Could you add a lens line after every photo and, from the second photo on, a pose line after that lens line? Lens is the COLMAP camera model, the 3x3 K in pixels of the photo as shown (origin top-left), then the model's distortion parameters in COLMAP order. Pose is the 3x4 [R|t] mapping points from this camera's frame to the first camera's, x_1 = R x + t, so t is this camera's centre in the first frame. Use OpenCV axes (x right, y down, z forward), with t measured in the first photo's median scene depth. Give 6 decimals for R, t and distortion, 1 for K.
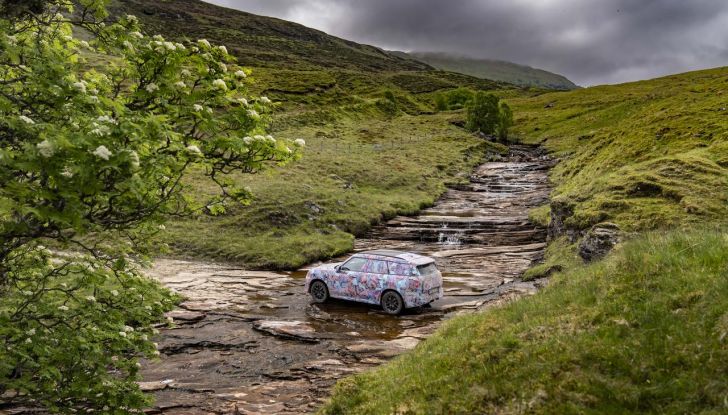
lens RADIAL K [[682.9, 0, 364.0], [0, 682.9, 207.5], [0, 0, 1]] dist [0.002827, 0.000670]
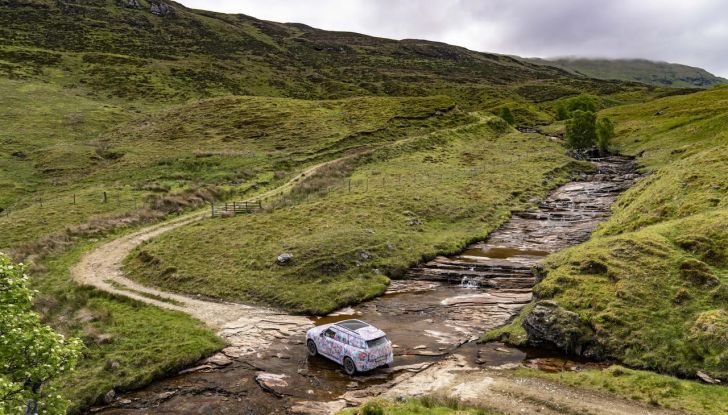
lens RADIAL K [[590.0, 0, 364.0], [0, 590.0, 207.5], [0, 0, 1]] dist [-0.037340, 0.004346]
pose [[0.949703, 0.001341, -0.313149, 0.265270], [0.019322, 0.997834, 0.062874, -0.152043], [0.312556, -0.065762, 0.947620, -0.052726]]
